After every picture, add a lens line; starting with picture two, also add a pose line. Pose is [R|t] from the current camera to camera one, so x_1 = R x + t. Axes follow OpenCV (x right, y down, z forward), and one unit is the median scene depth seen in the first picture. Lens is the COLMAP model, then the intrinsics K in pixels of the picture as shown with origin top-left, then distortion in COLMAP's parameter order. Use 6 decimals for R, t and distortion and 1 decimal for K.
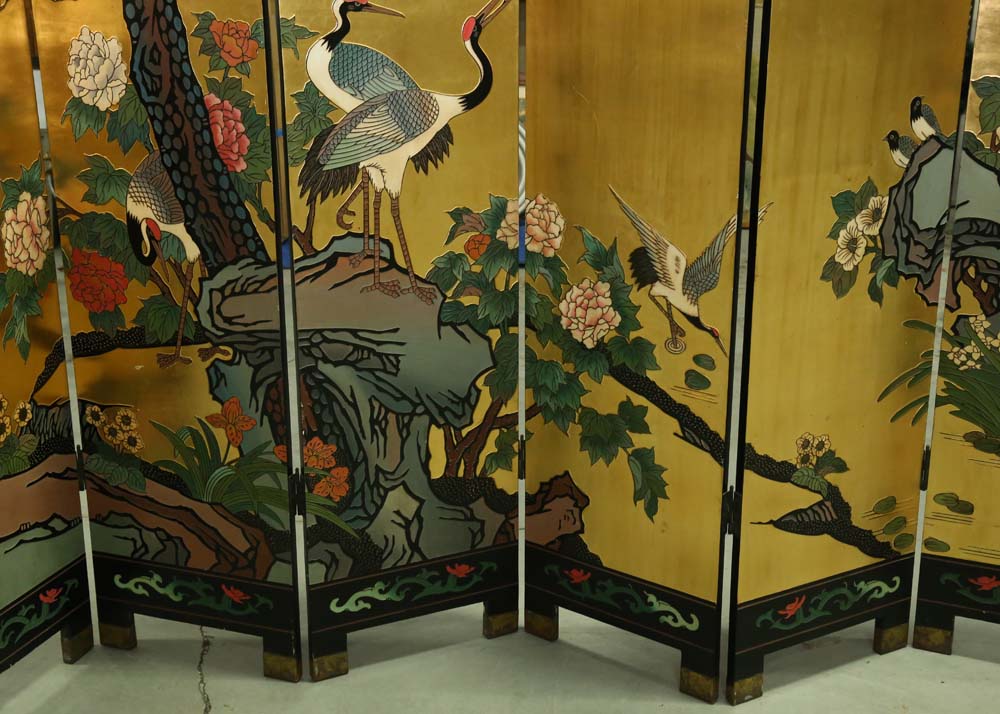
lens RADIAL K [[1430.8, 0, 497.2], [0, 1430.8, 362.3], [0, 0, 1]] dist [0.113222, 0.109616]
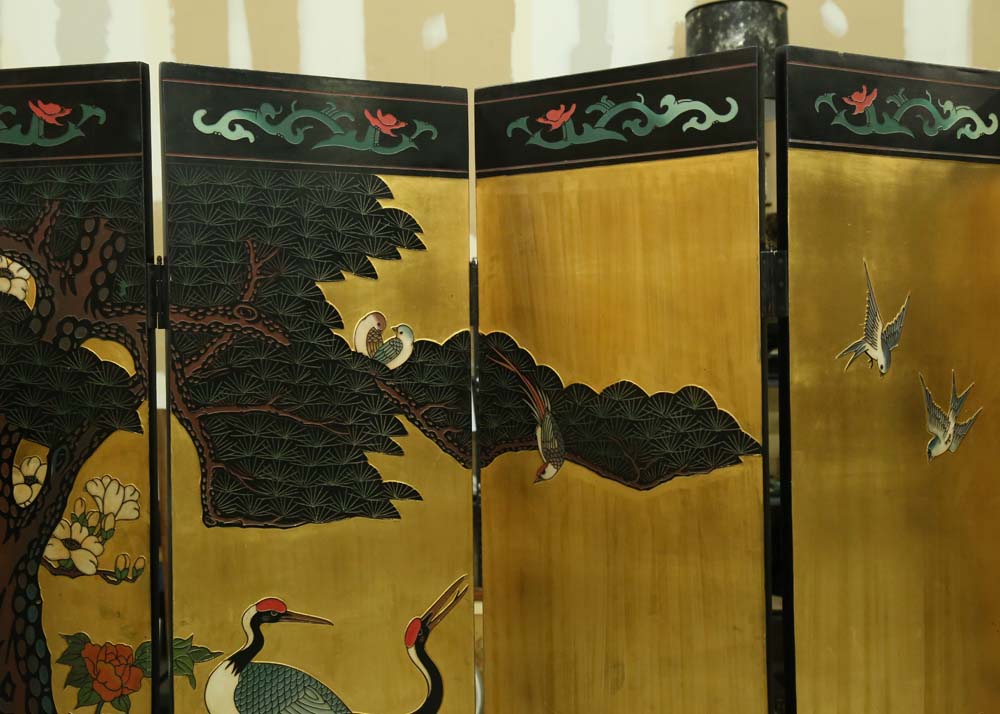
lens RADIAL K [[1430.8, 0, 497.2], [0, 1430.8, 362.3], [0, 0, 1]] dist [0.113222, 0.109616]
pose [[0.998482, -0.012844, 0.053553, -0.013054], [0.028932, 0.949759, -0.311643, -0.117132], [-0.046860, 0.312719, 0.948689, 0.177685]]
